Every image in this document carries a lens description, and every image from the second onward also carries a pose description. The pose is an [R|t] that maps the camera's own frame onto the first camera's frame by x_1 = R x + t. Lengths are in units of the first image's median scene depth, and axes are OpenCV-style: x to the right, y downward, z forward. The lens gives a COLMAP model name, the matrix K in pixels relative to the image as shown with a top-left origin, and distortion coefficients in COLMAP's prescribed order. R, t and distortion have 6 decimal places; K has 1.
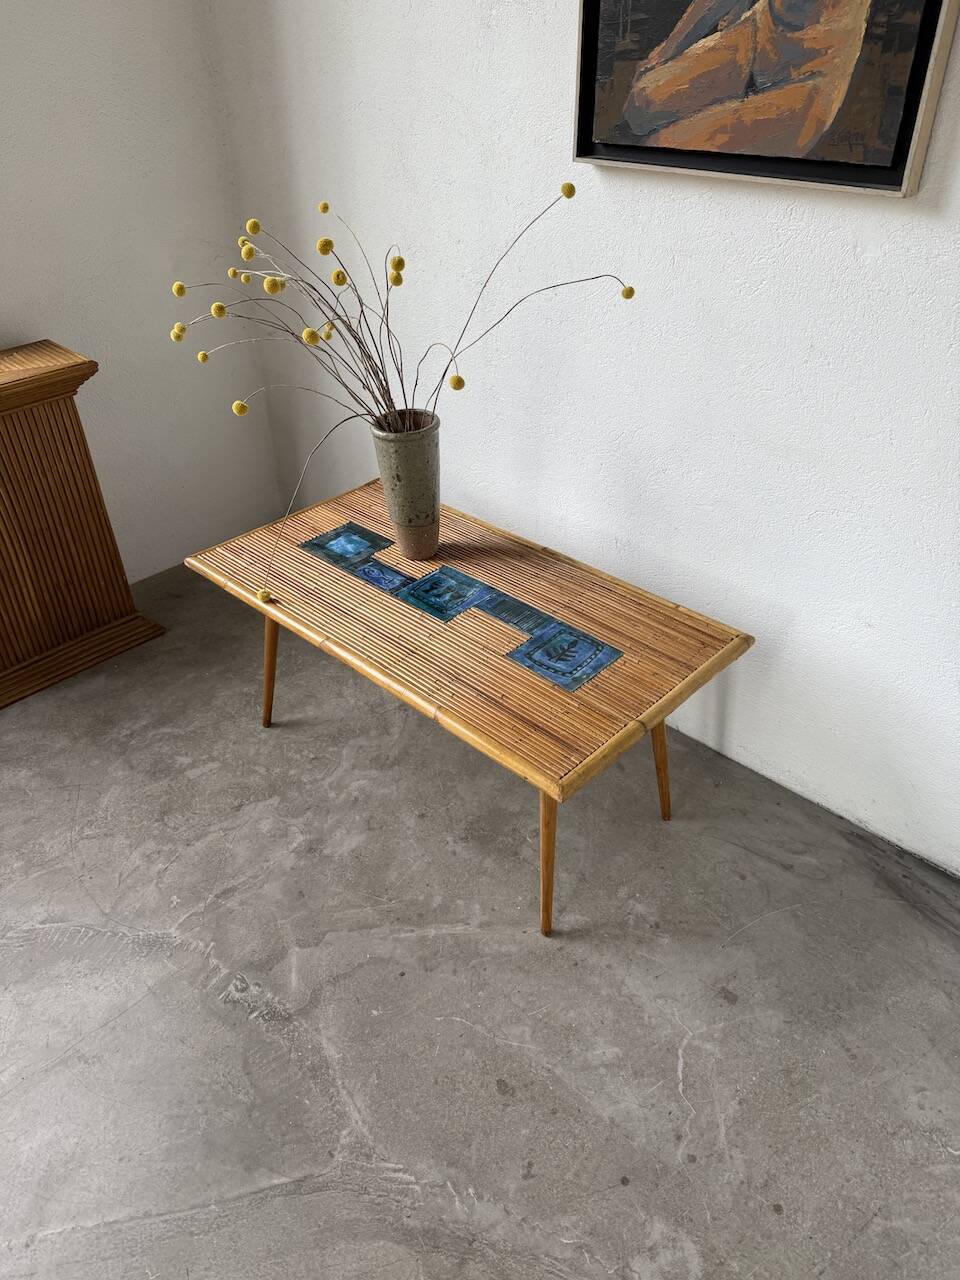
lens RADIAL K [[905.3, 0, 473.3], [0, 905.3, 634.6], [0, 0, 1]] dist [0.026397, -0.043174]
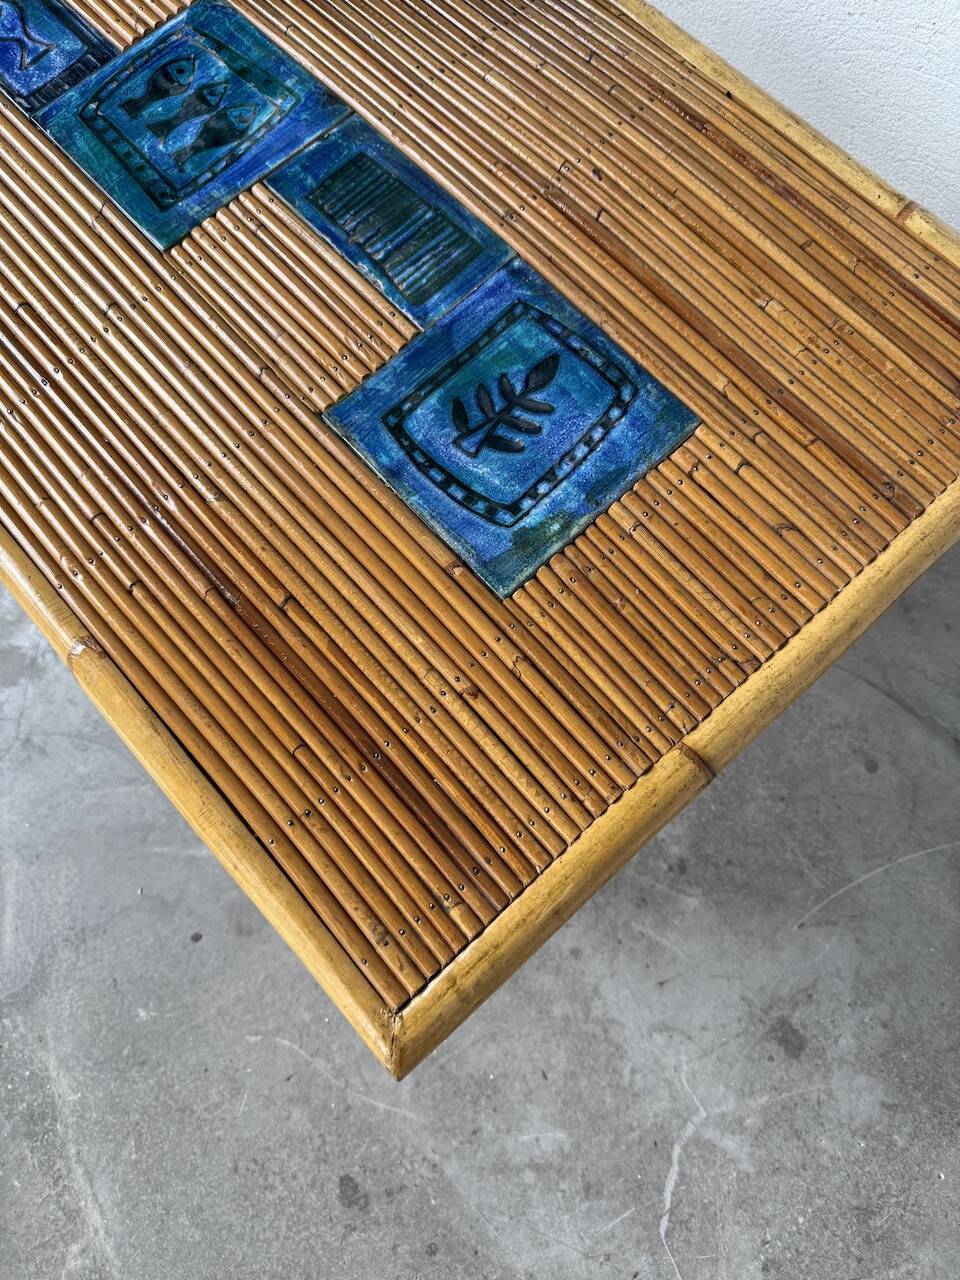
lens RADIAL K [[922.6, 0, 483.1], [0, 922.6, 636.7], [0, 0, 1]] dist [0.005798, -0.028121]
pose [[0.997473, 0.054255, -0.045864, 0.115707], [-0.013700, 0.780364, 0.625176, -0.124349], [0.069710, -0.622968, 0.779135, 0.726125]]
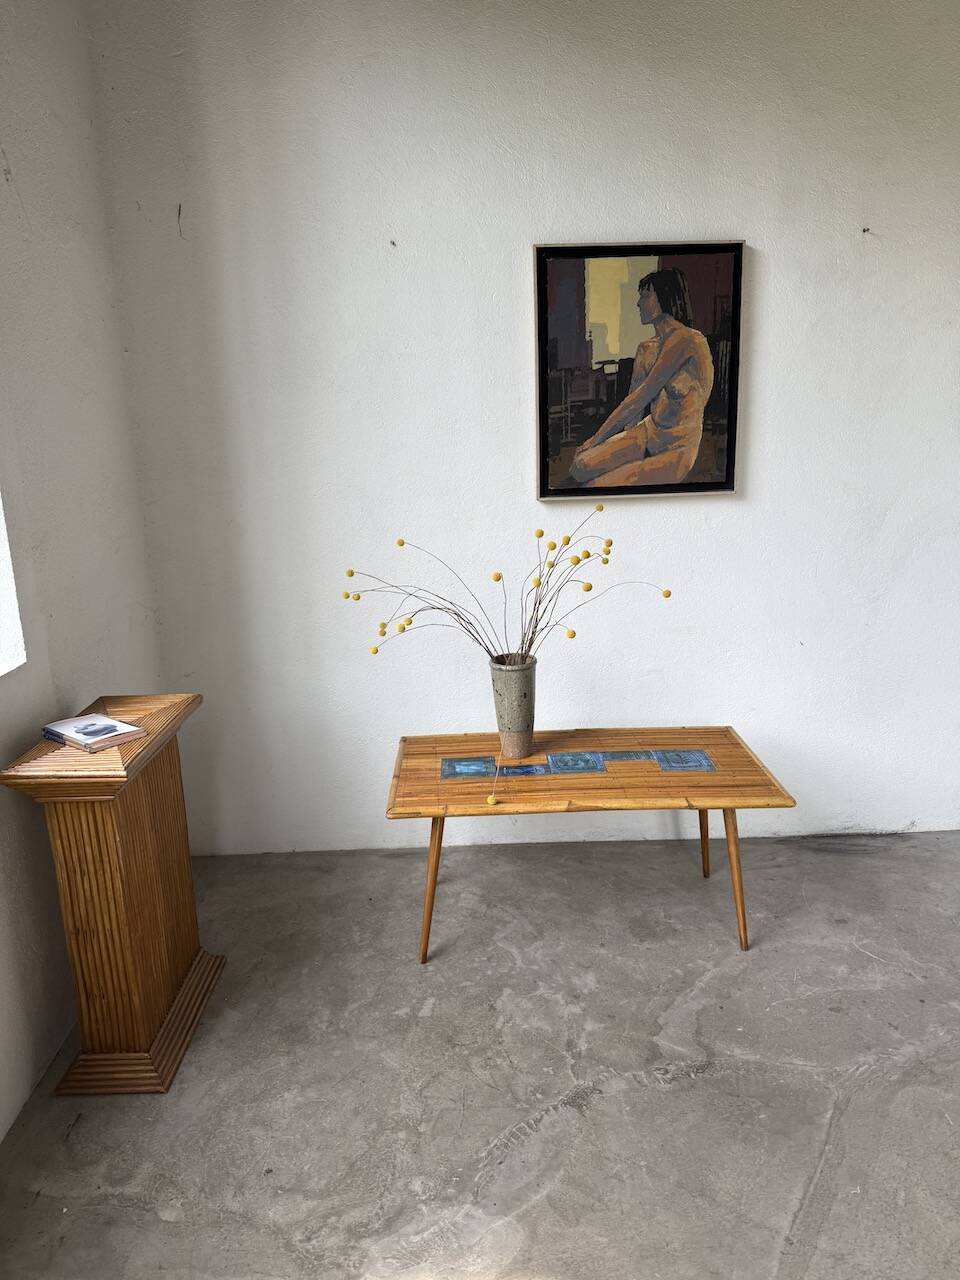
lens RADIAL K [[906.1, 0, 487.8], [0, 906.1, 625.1], [0, 0, 1]] dist [0.006904, -0.020543]
pose [[0.699604, -0.157926, 0.696860, -1.252855], [0.416120, 0.882871, -0.217677, 0.014327], [-0.580860, 0.442265, 0.683376, 0.010443]]
